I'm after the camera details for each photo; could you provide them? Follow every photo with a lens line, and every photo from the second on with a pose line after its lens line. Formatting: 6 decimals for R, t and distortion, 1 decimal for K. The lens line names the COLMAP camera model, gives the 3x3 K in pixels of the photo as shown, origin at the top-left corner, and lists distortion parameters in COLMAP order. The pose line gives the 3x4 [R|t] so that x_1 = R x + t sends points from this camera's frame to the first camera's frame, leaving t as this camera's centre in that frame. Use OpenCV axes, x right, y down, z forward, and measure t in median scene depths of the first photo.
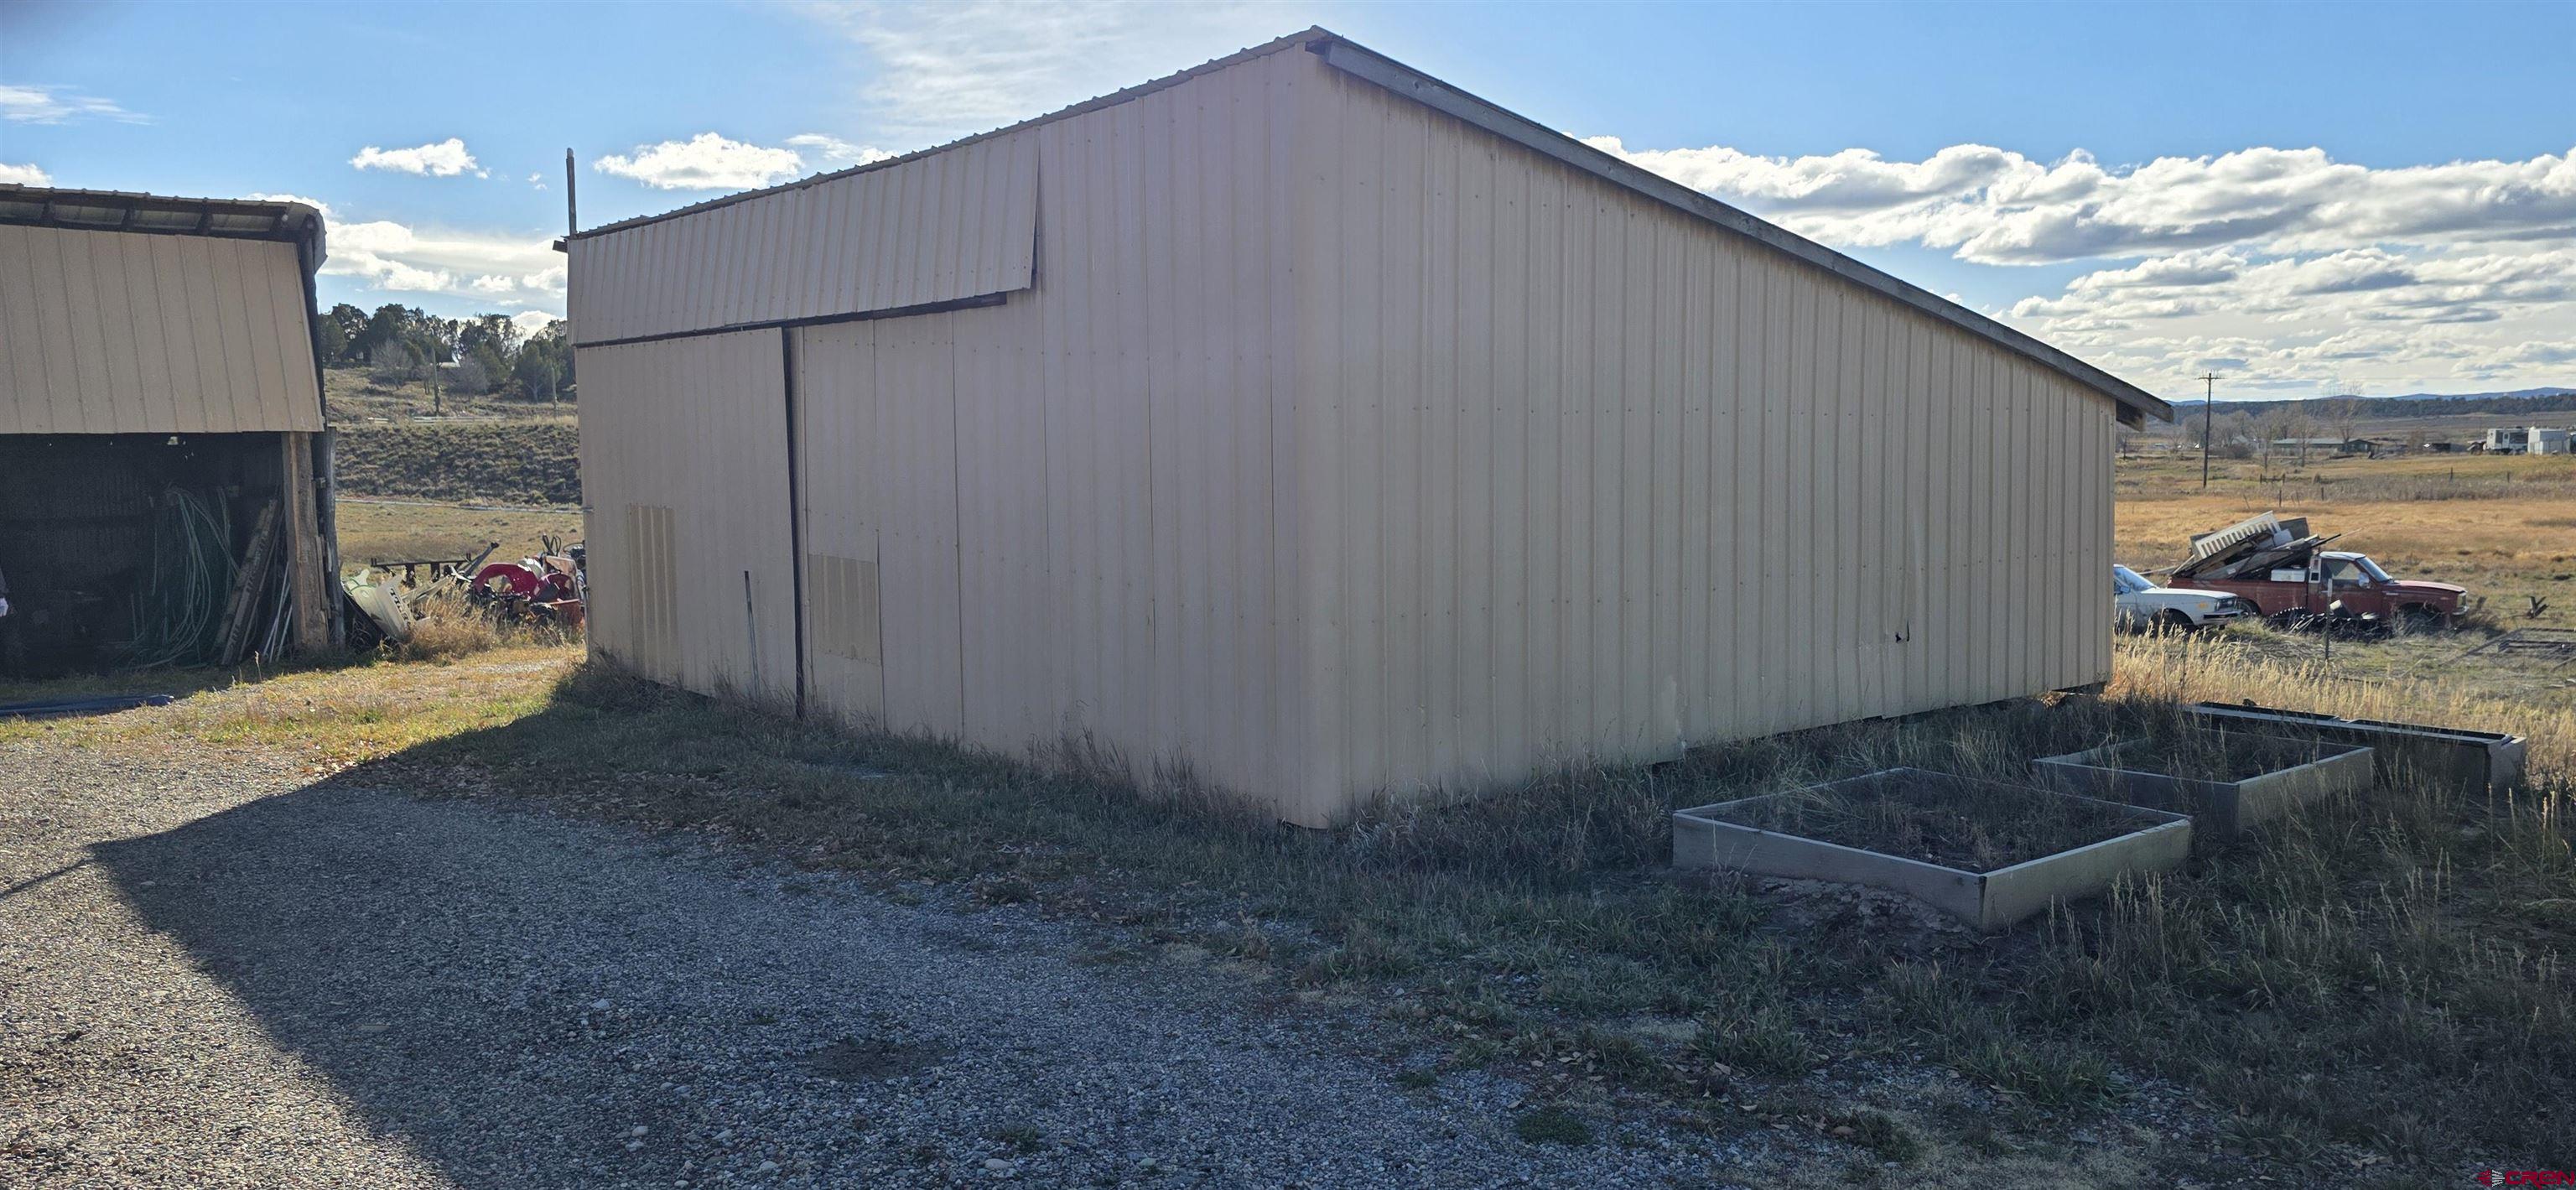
lens RADIAL K [[1757.5, 0, 1321.0], [0, 1757.5, 598.6], [0, 0, 1]] dist [0.003877, -0.042655]
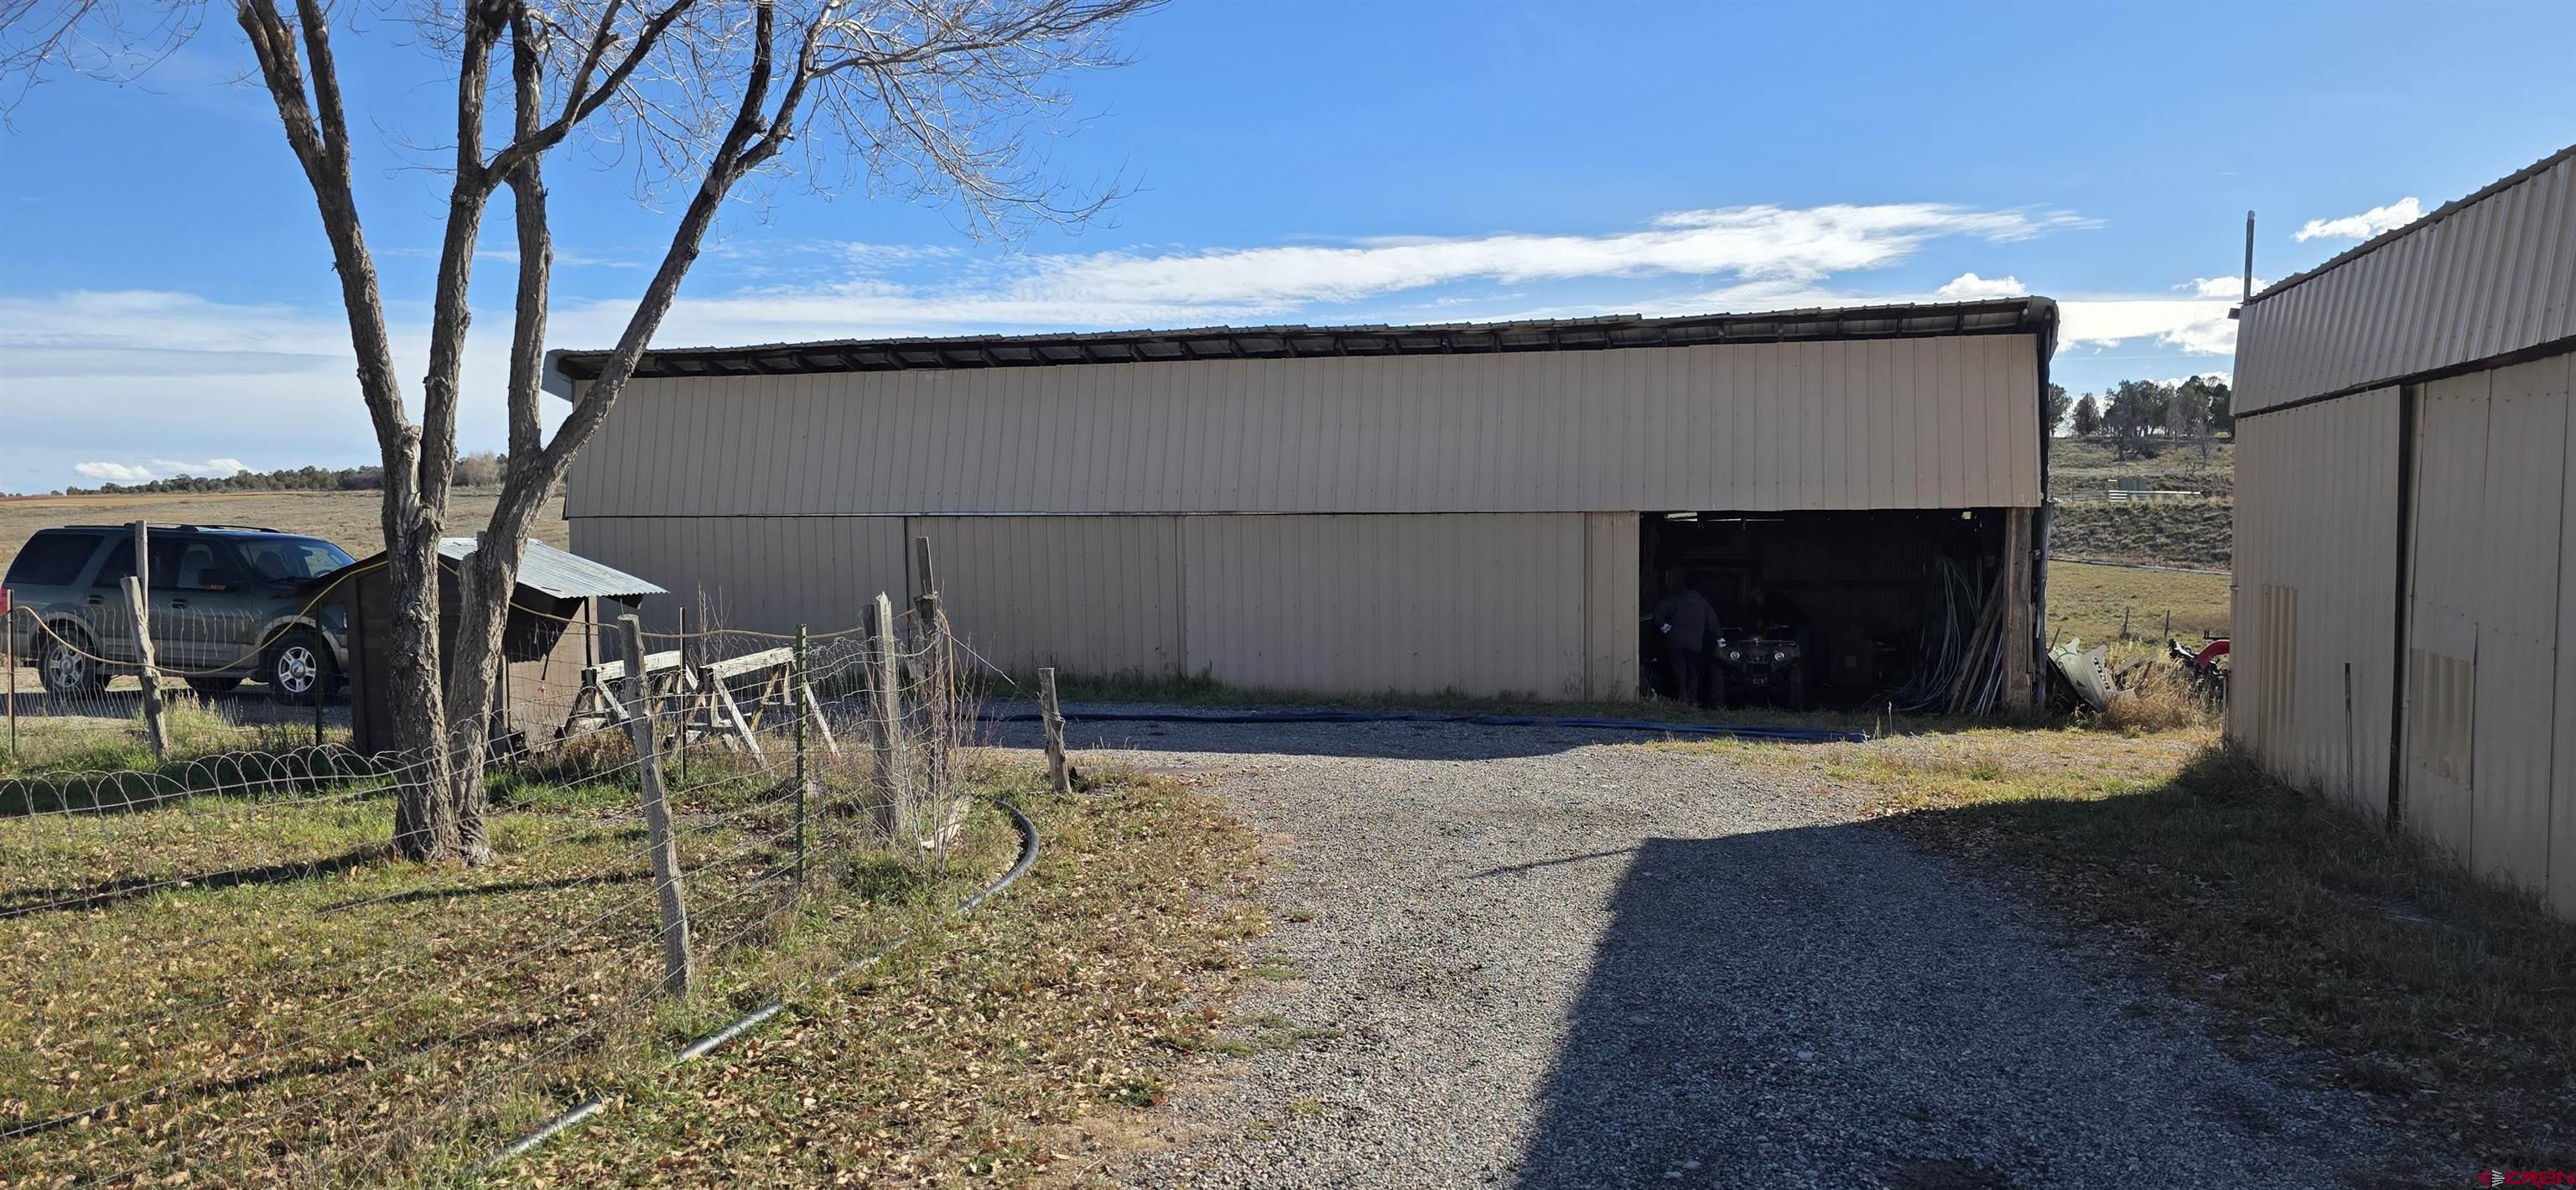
lens RADIAL K [[1757.5, 0, 1321.0], [0, 1757.5, 598.6], [0, 0, 1]] dist [0.003877, -0.042655]
pose [[0.460422, 0.038045, -0.886885, 0.184966], [-0.074172, 0.997236, 0.004273, -0.011707], [0.884596, 0.063814, 0.461971, 0.119060]]
